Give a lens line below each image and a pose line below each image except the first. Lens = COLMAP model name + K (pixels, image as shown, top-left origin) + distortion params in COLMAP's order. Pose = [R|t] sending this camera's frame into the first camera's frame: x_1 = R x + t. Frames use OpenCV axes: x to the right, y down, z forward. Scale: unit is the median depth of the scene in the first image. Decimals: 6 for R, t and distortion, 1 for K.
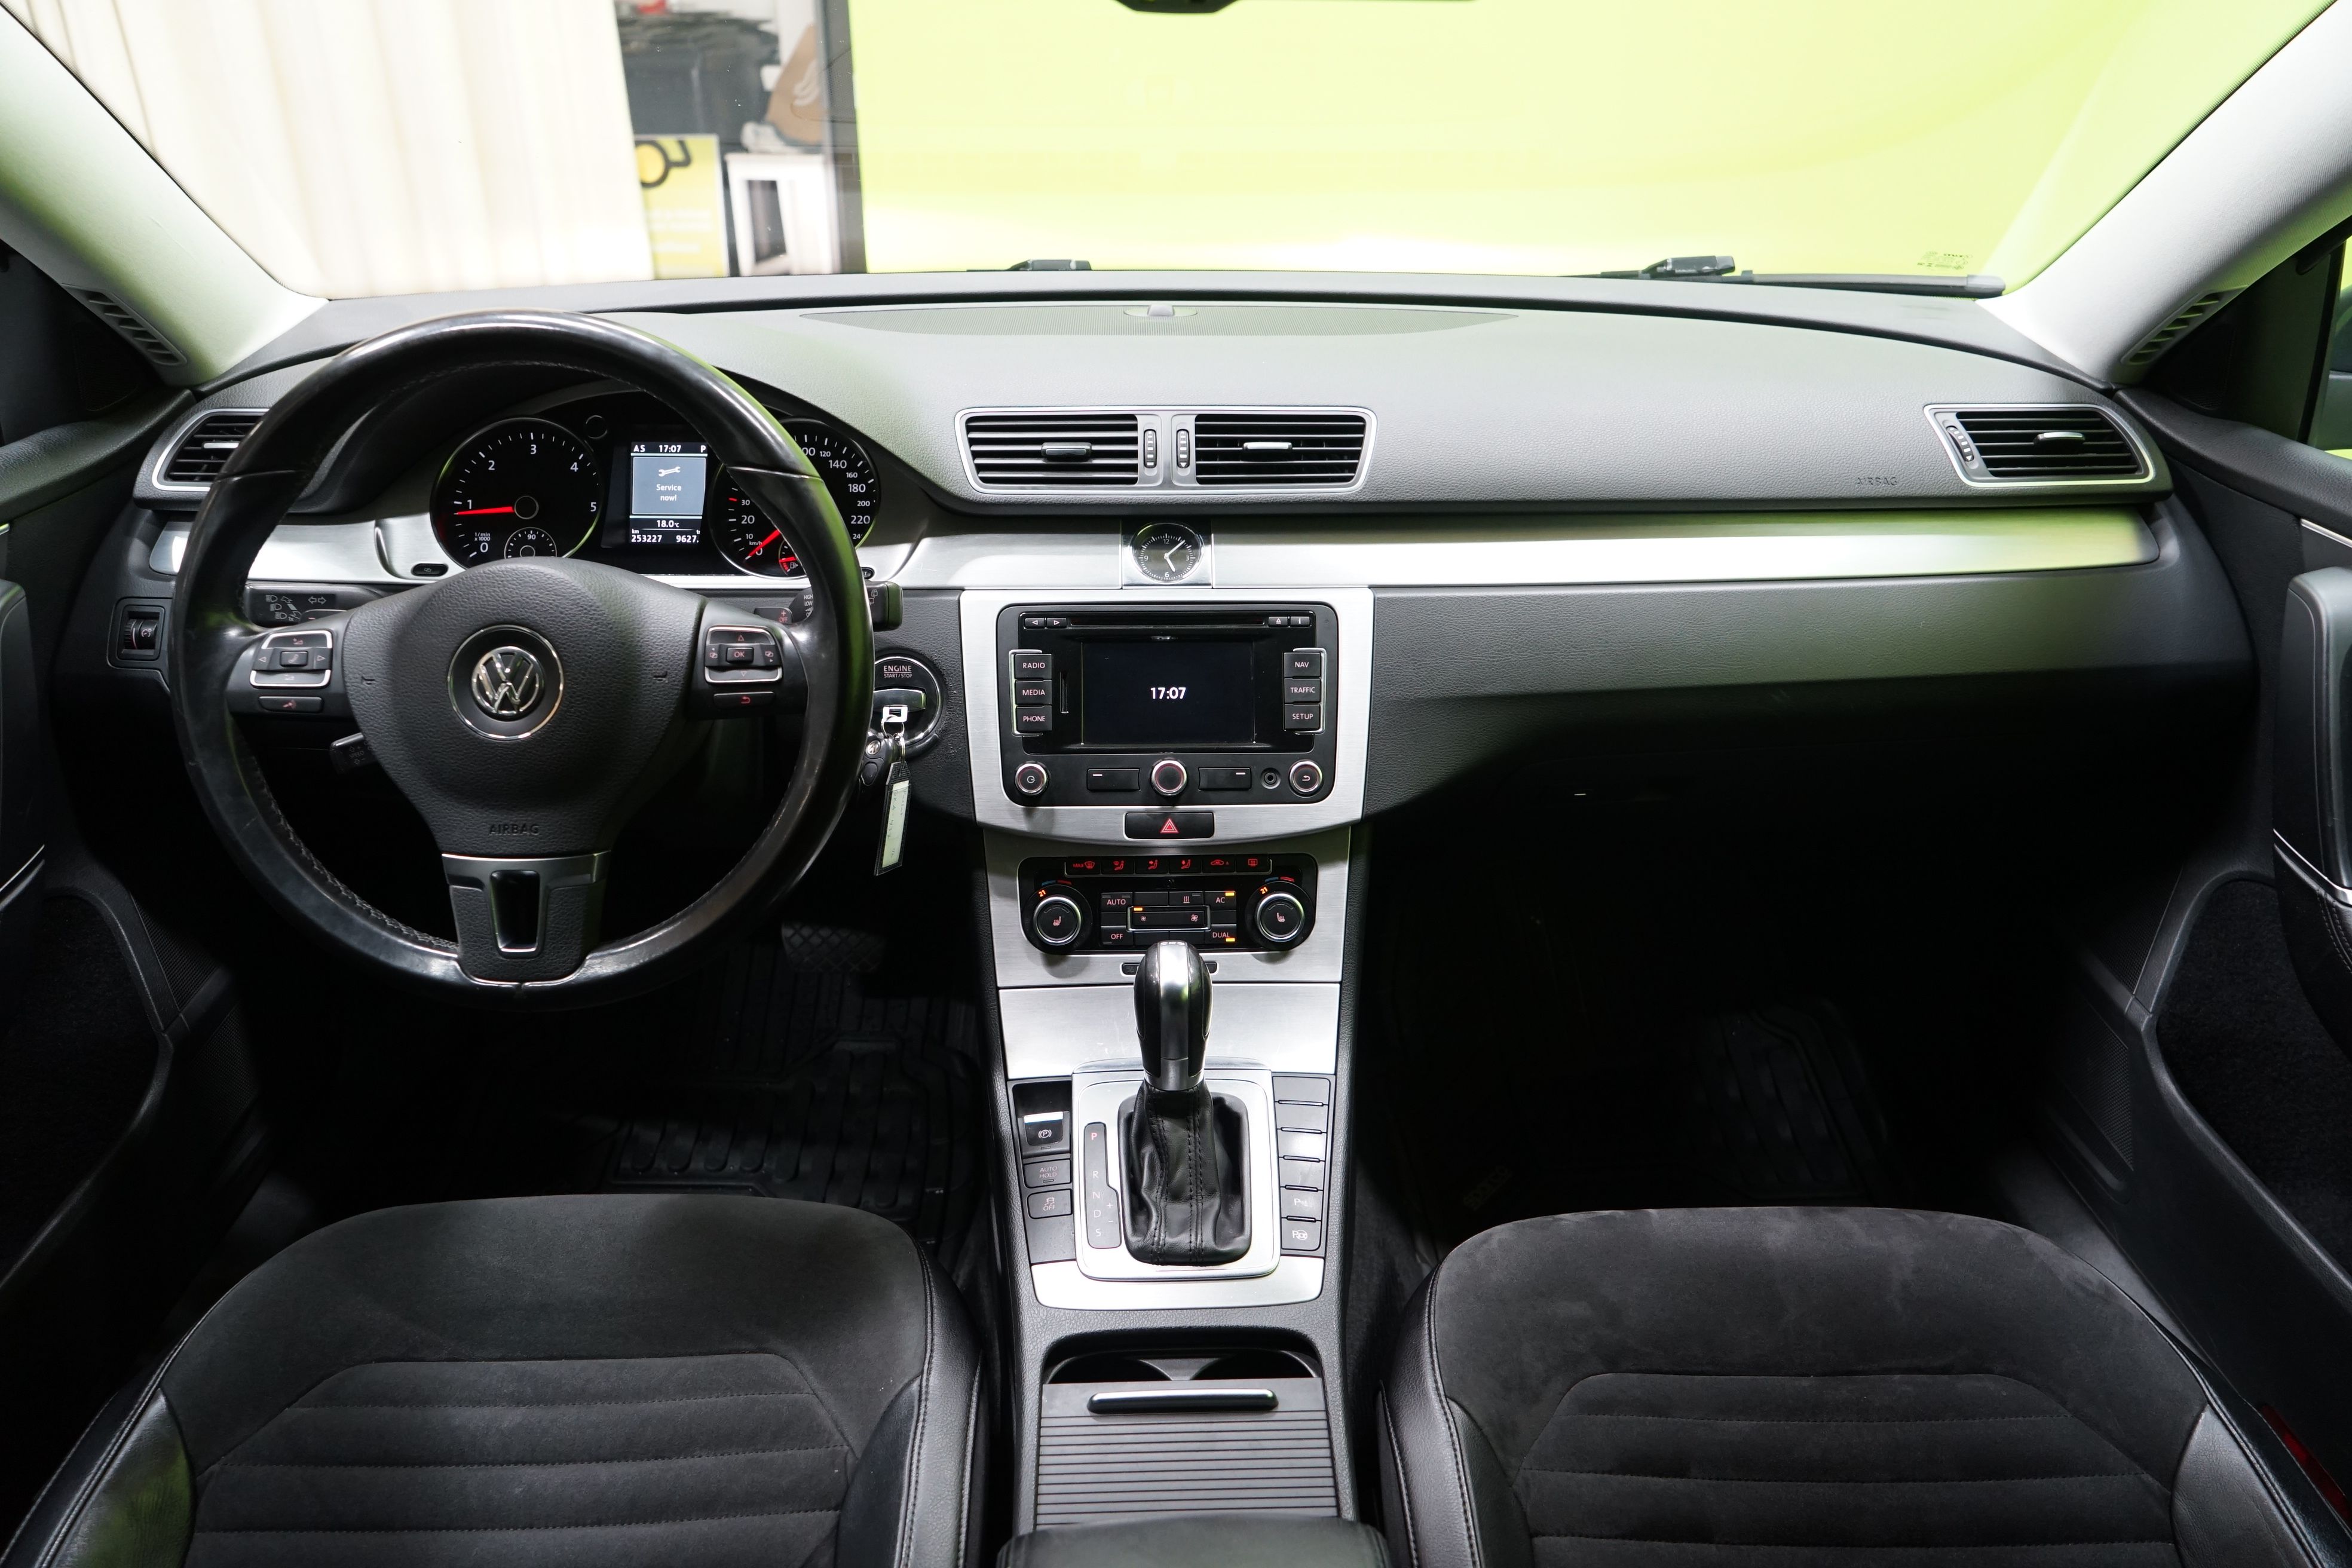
lens RADIAL K [[1589.9, 0, 1170.6], [0, 1589.9, 779.2], [0, 0, 1]] dist [-0.010081, 0.003431]
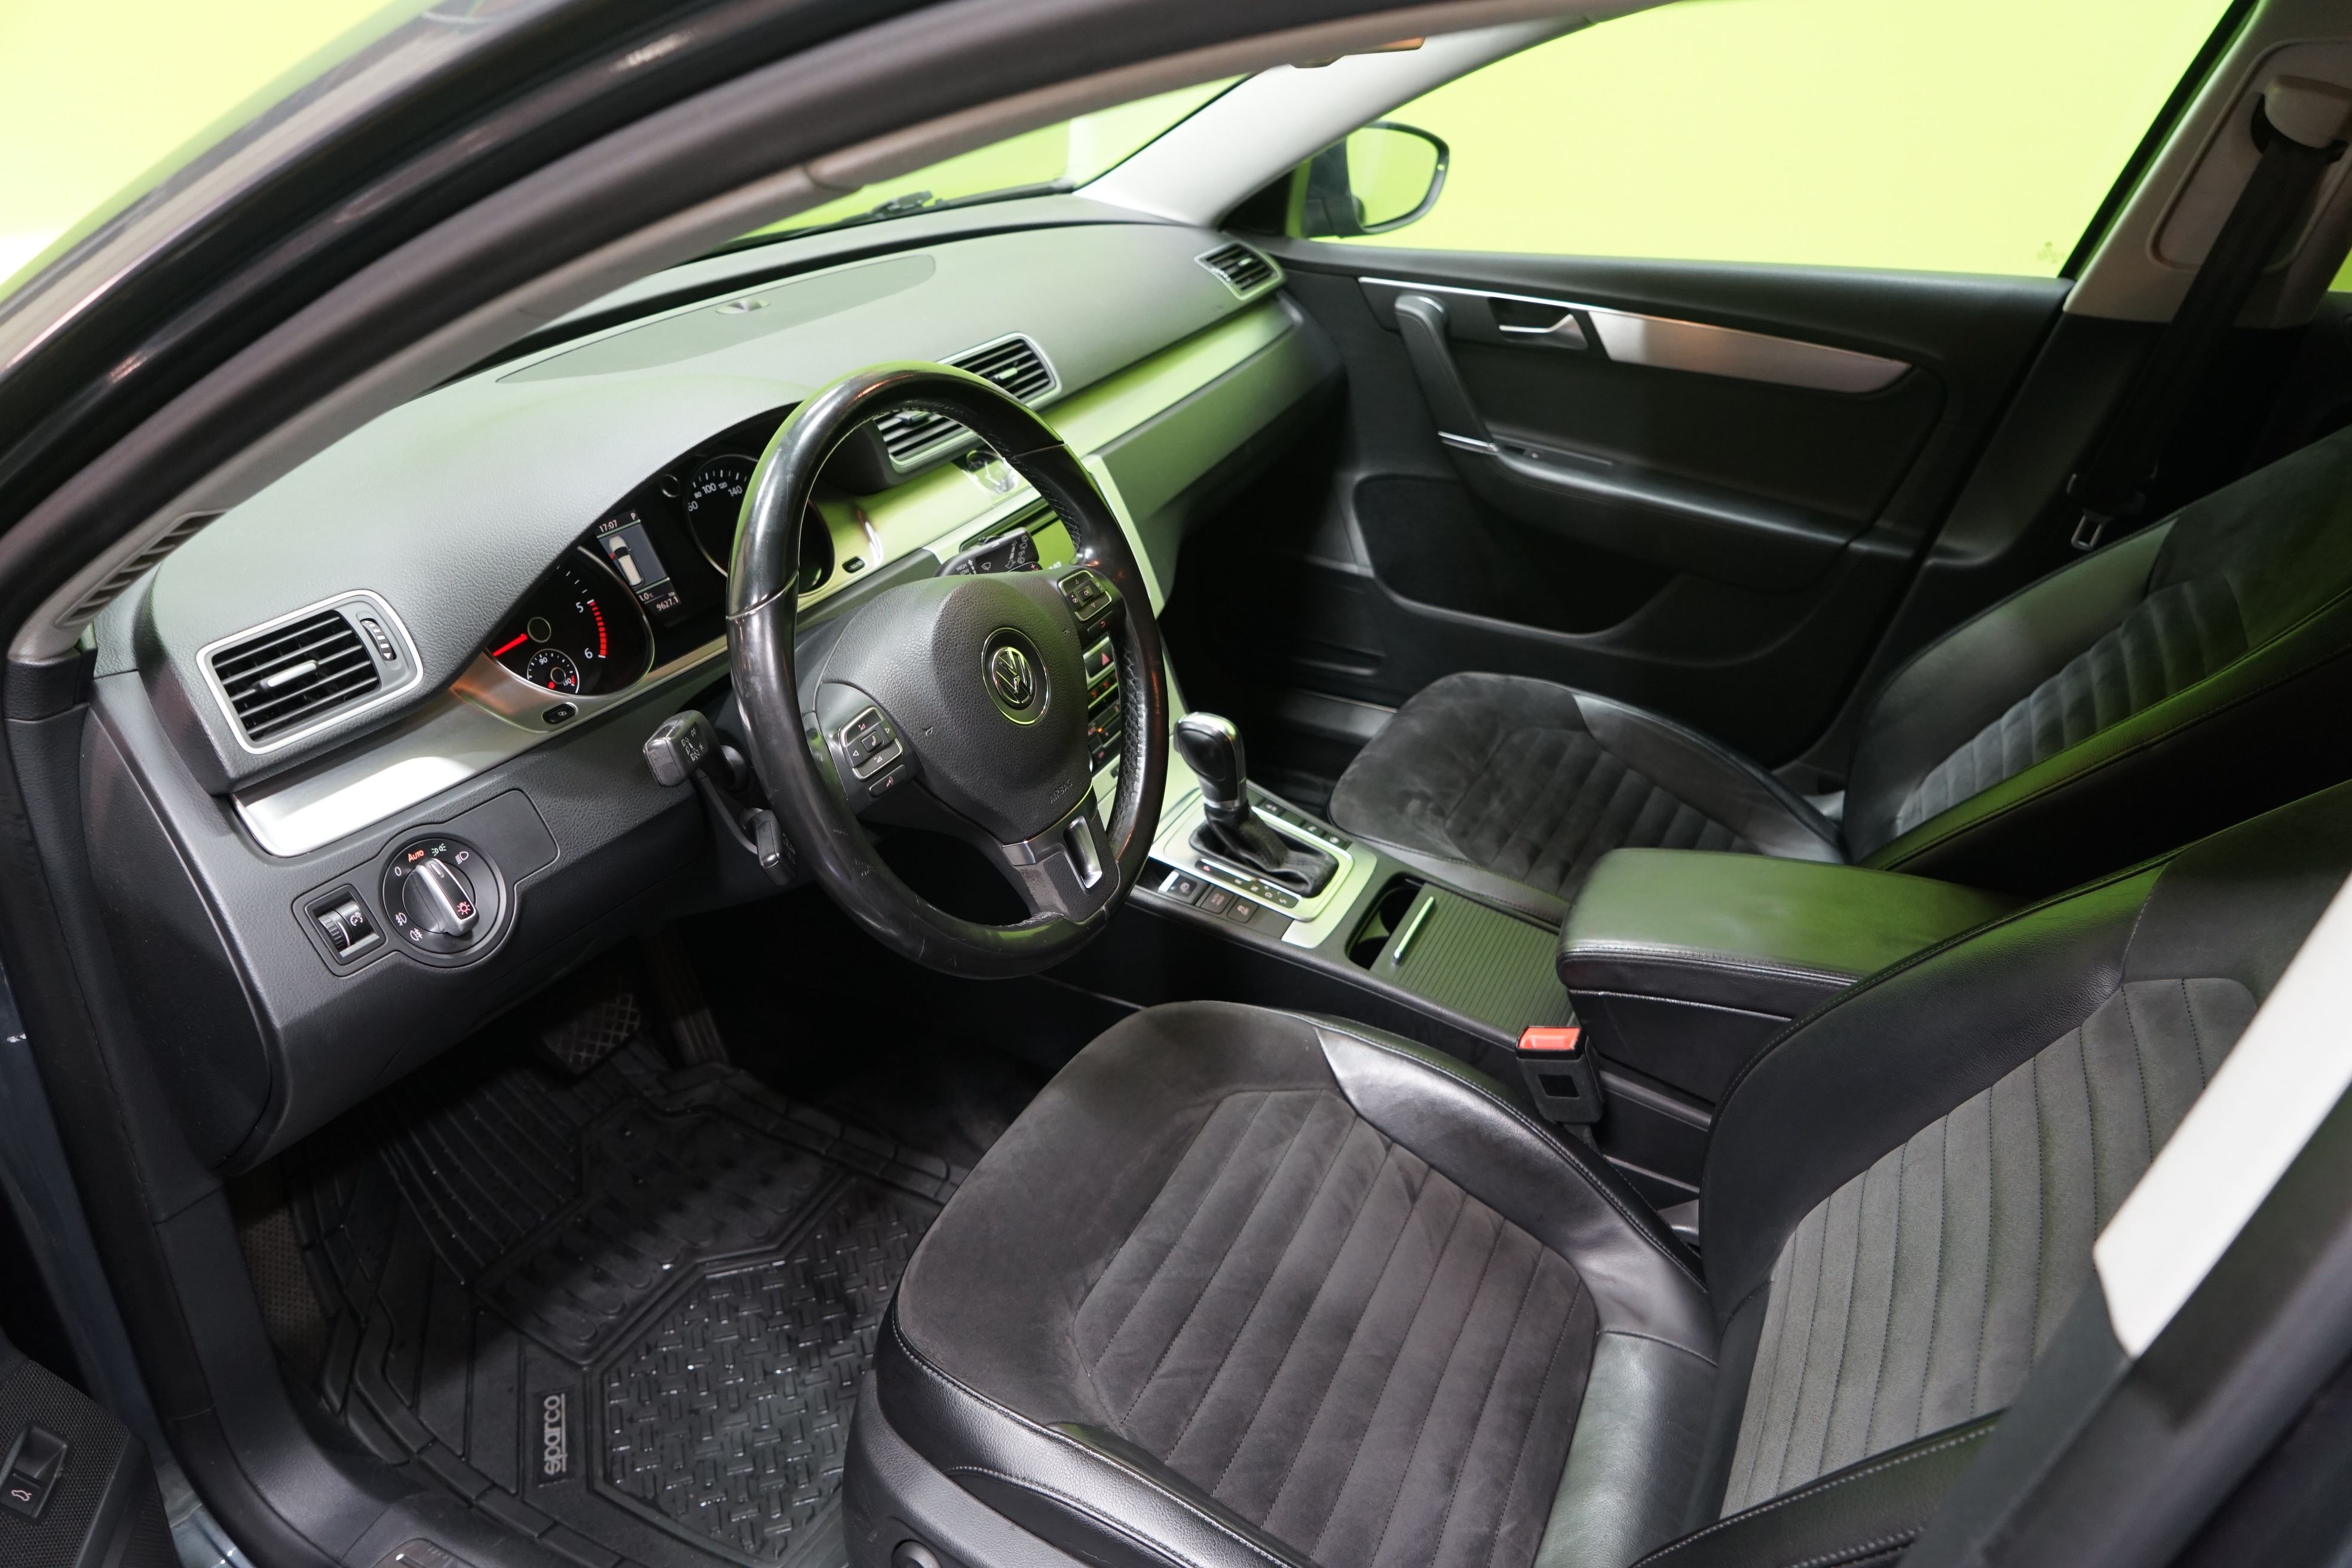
lens RADIAL K [[1589.9, 0, 1159.6], [0, 1589.9, 779.9], [0, 0, 1]] dist [-0.010081, 0.003431]
pose [[0.460464, -0.425841, 0.778866, -1.041662], [0.387914, 0.885737, 0.254939, -0.198670], [-0.798434, 0.184743, 0.573039, 0.215401]]
